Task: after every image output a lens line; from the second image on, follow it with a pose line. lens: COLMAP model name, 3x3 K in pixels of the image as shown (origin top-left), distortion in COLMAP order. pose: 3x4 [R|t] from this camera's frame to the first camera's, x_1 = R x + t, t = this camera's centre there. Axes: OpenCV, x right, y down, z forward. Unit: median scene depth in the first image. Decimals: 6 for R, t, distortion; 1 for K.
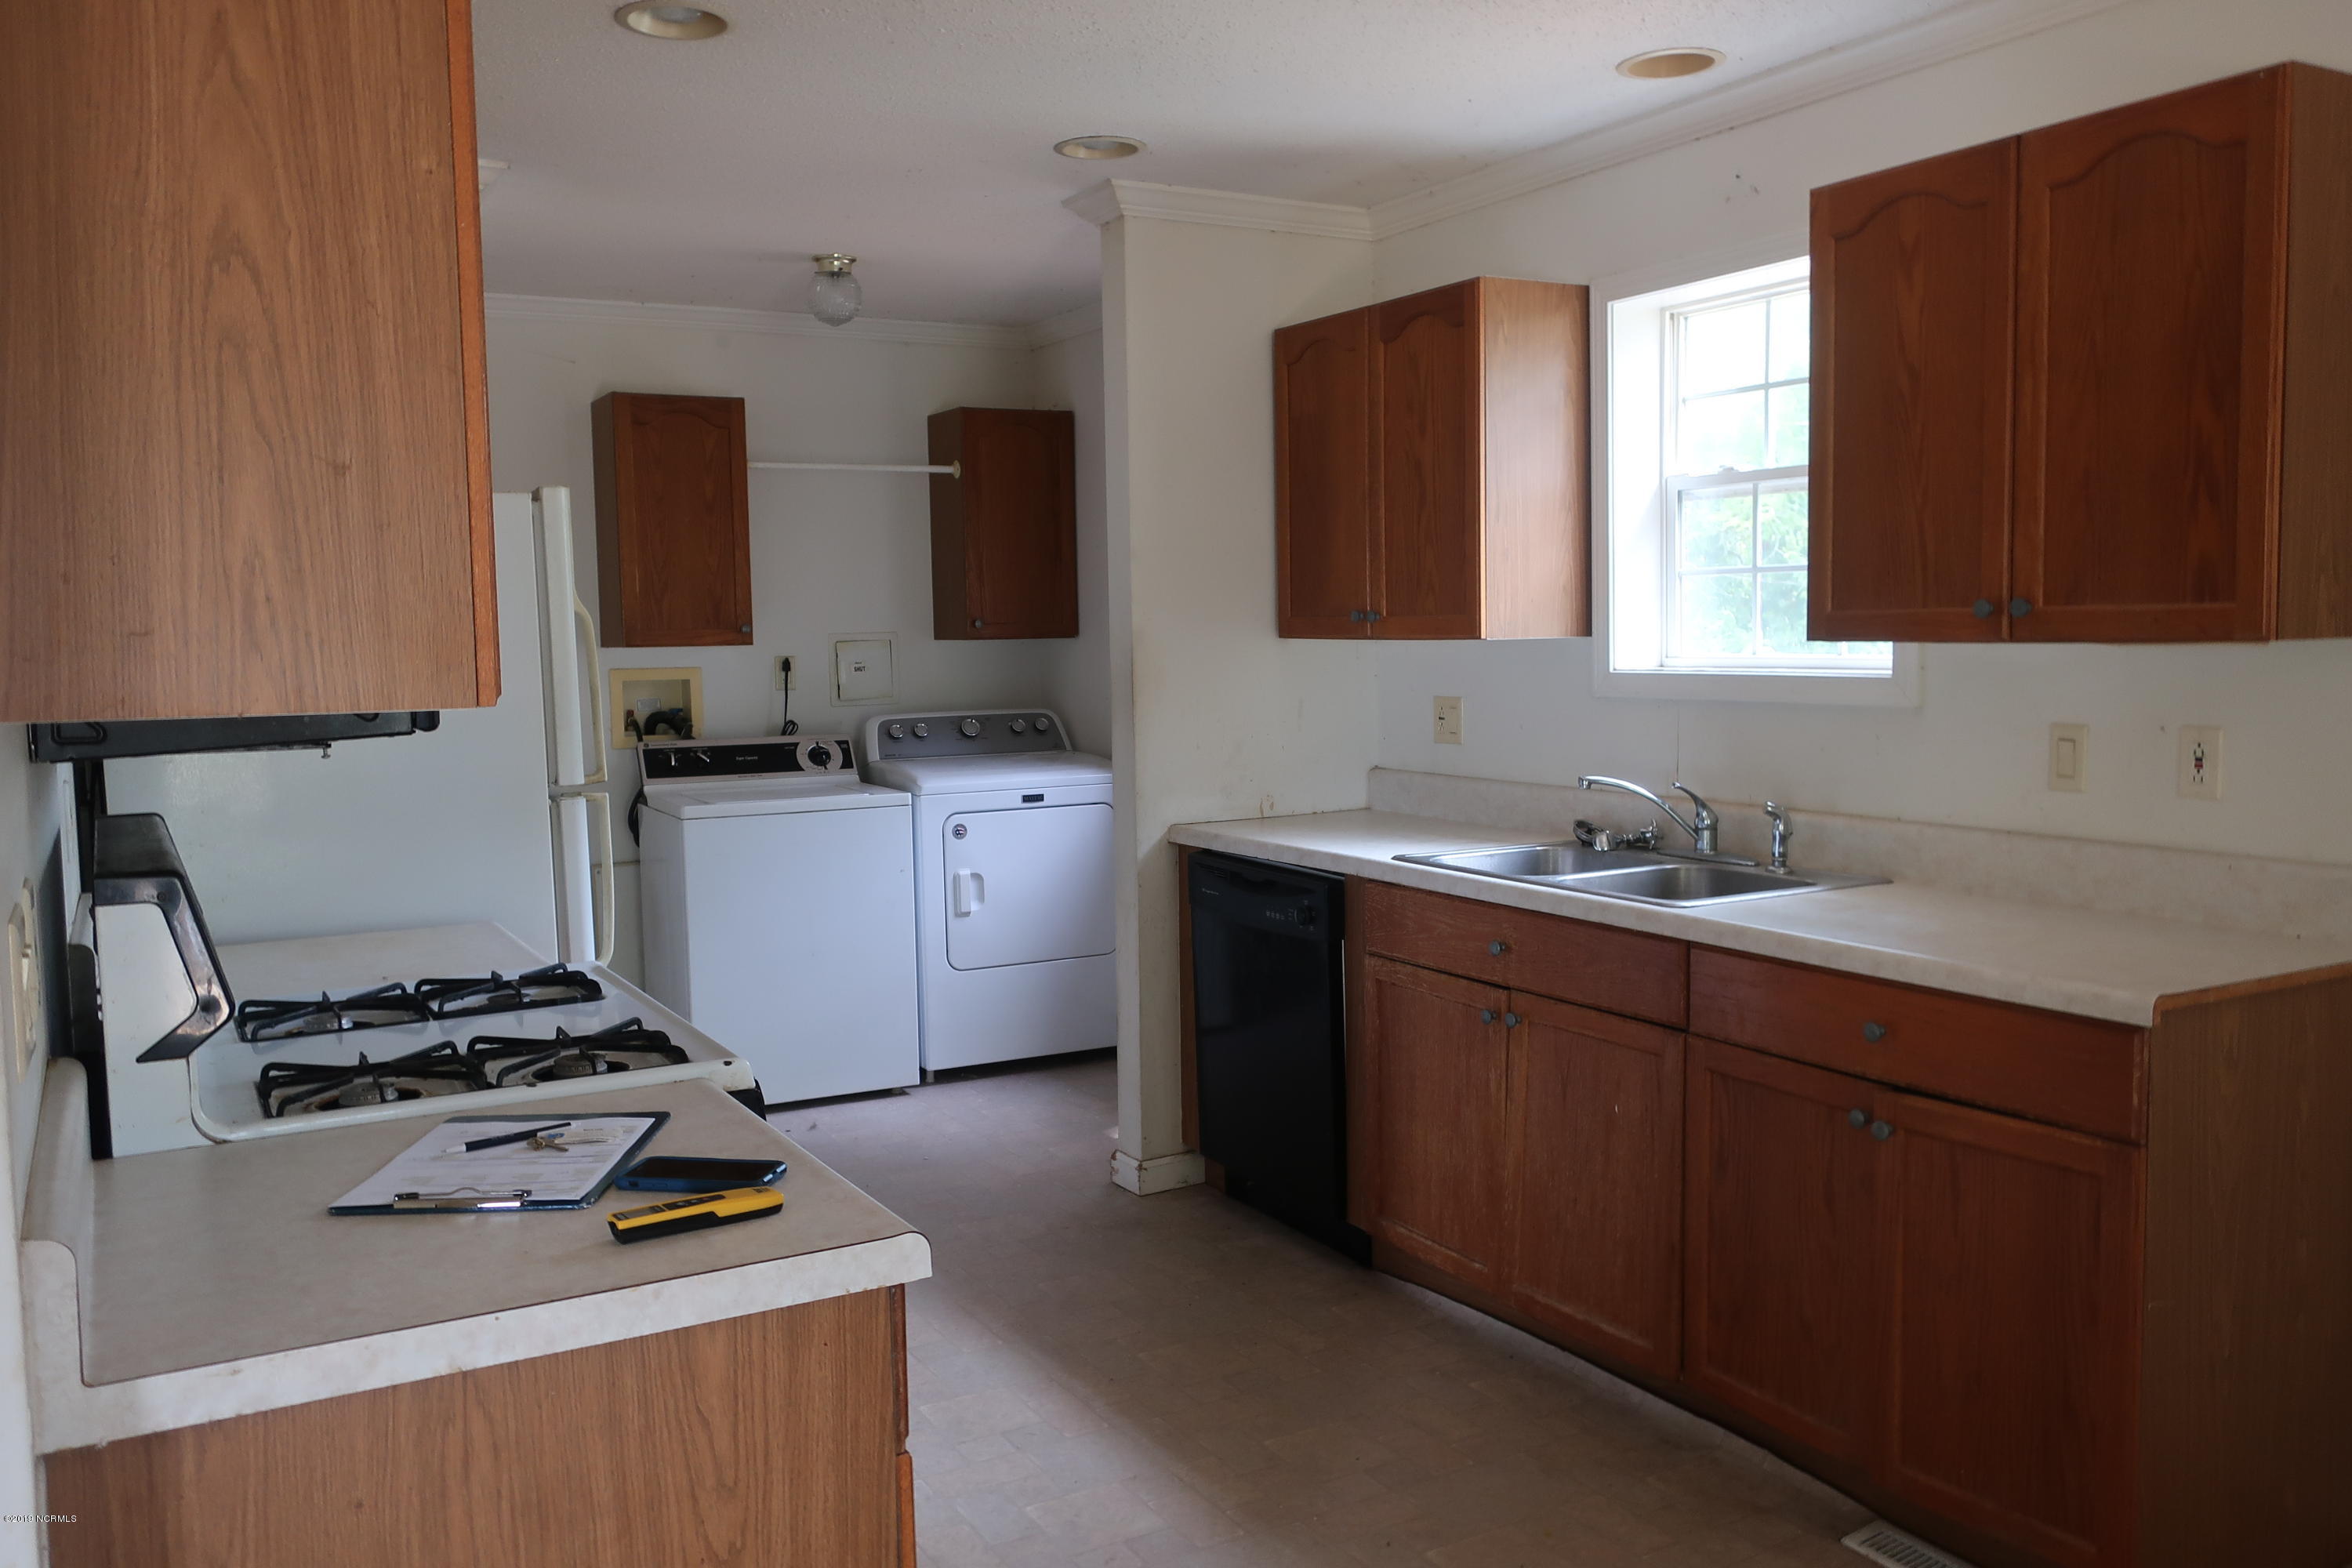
lens RADIAL K [[1863.0, 0, 1176.0], [0, 1863.0, 784.0], [0, 0, 1]] dist [0.000360, 0.001473]
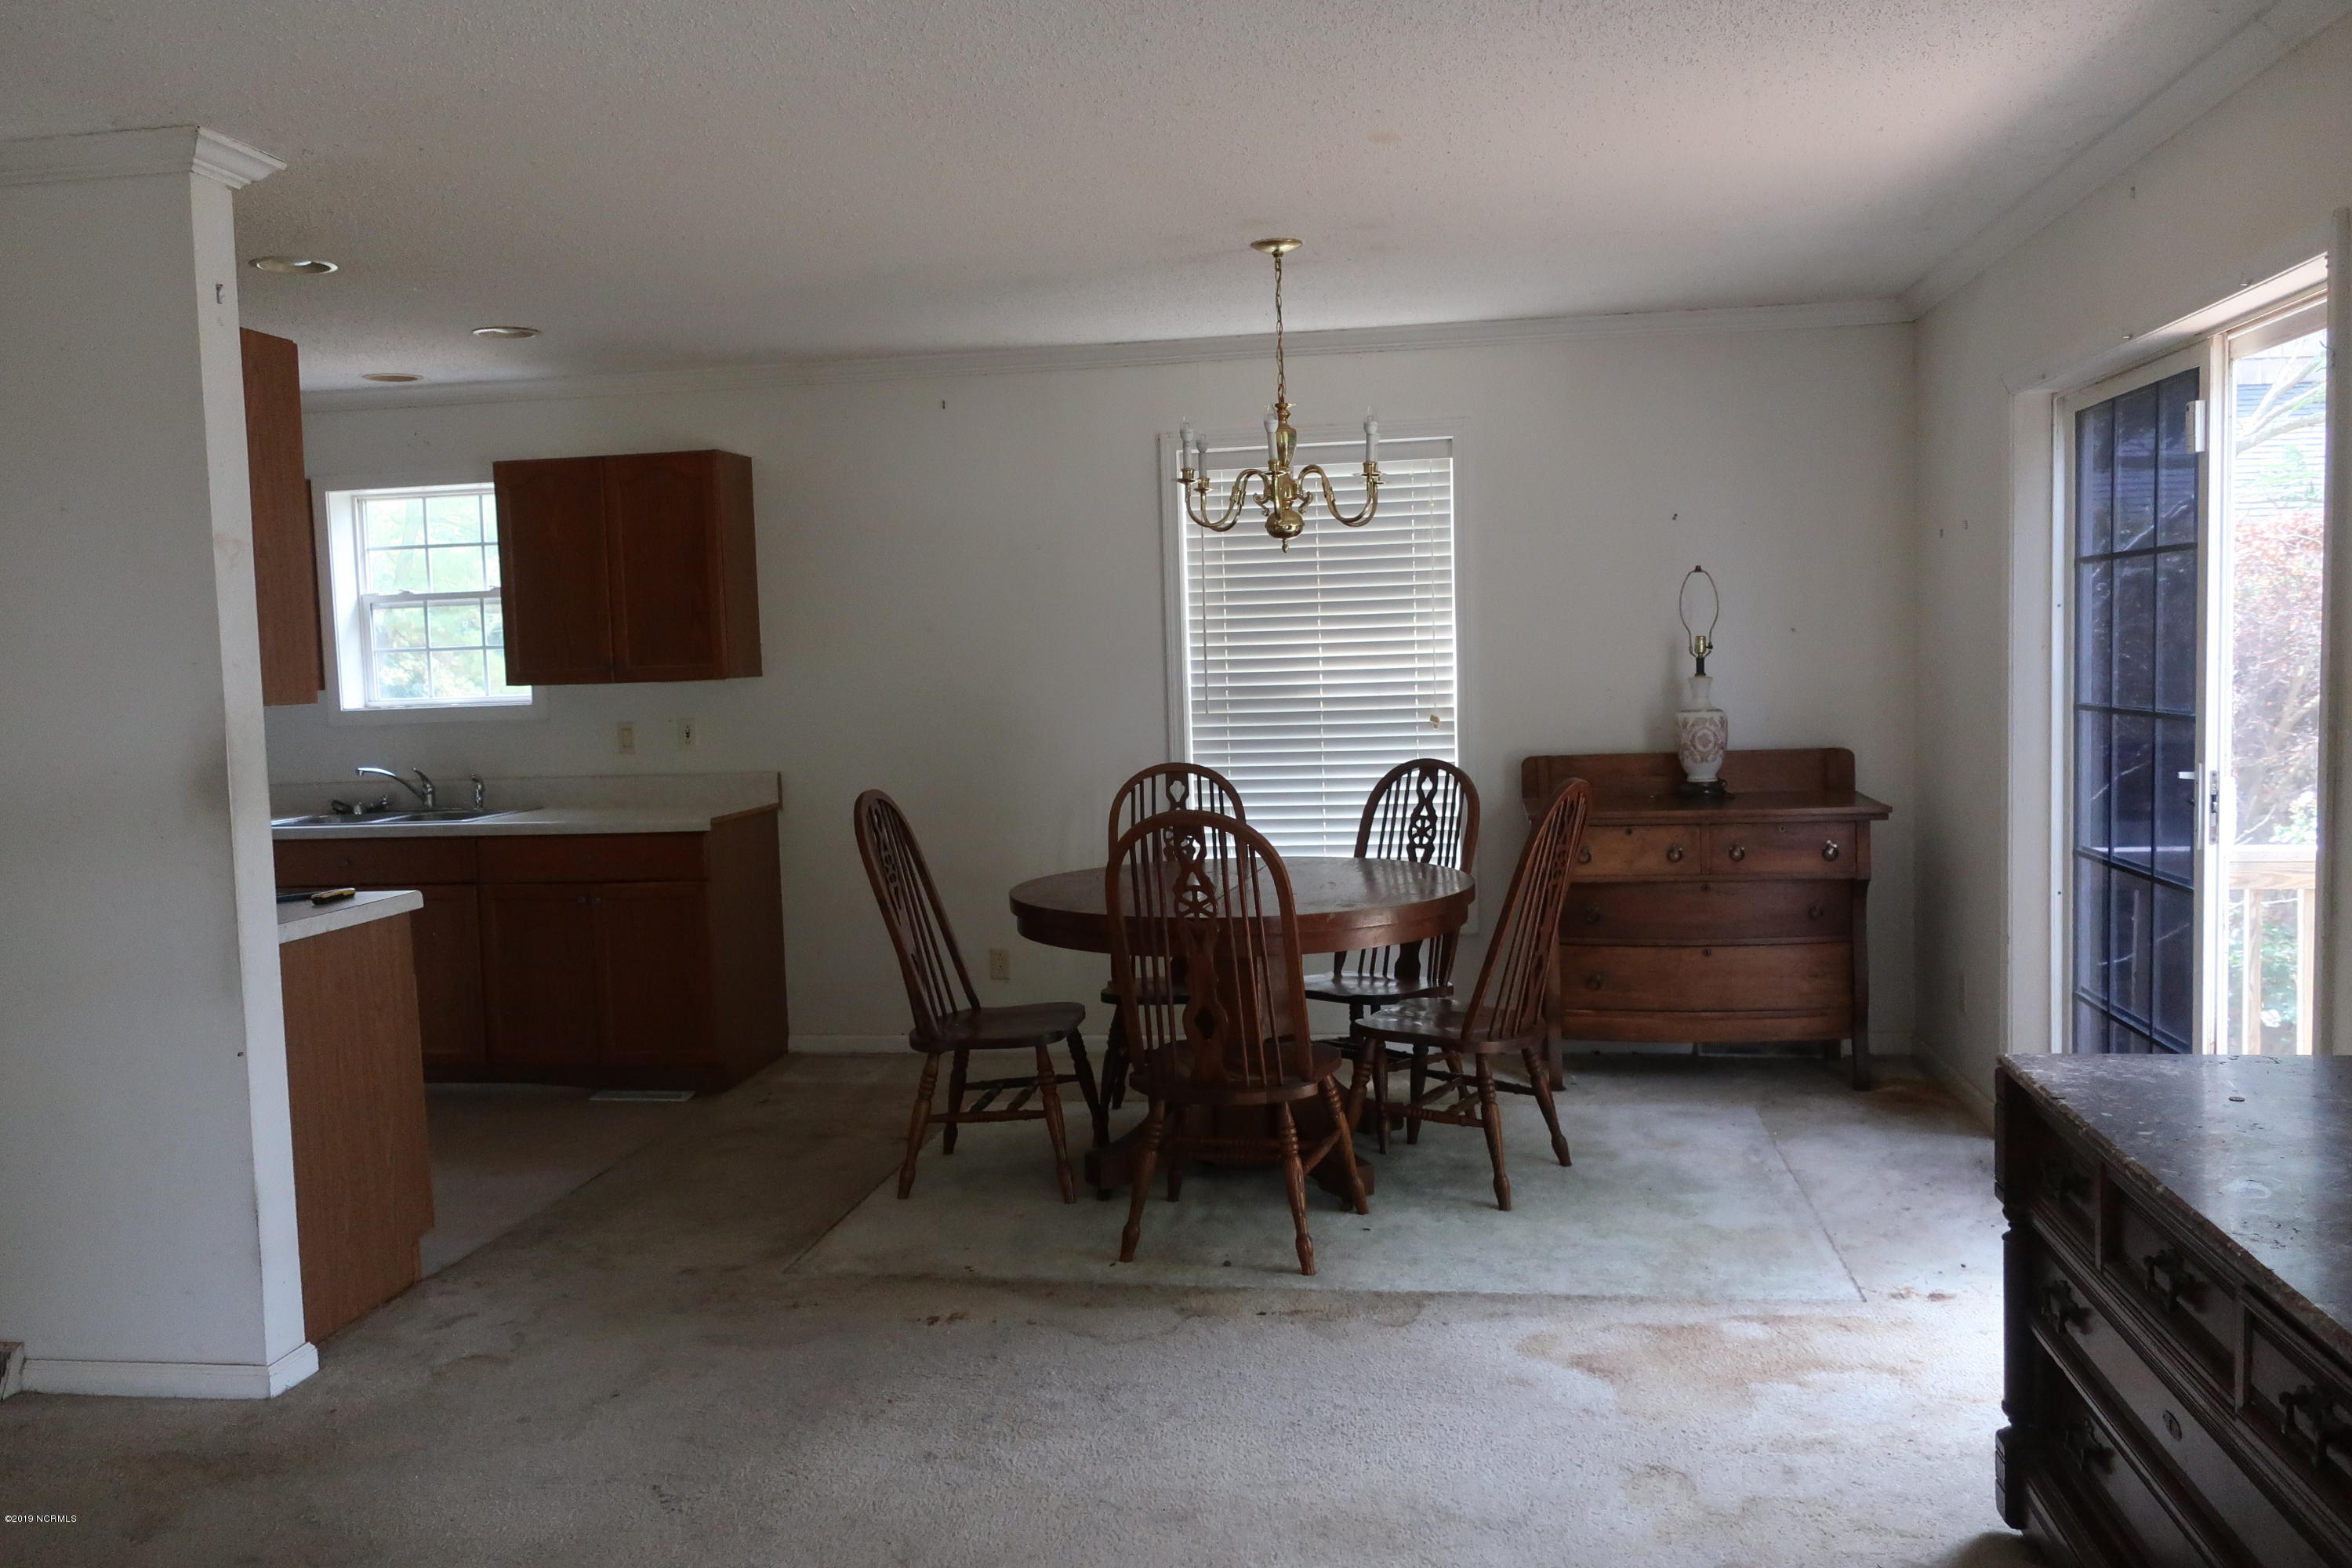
lens RADIAL K [[1863.0, 0, 1176.0], [0, 1863.0, 784.0], [0, 0, 1]] dist [0.000360, 0.001473]
pose [[0.621584, -0.056935, 0.781276, -0.409093], [0.091815, 0.995776, -0.000482, 0.049991], [-0.777948, 0.072033, 0.624186, -0.413982]]
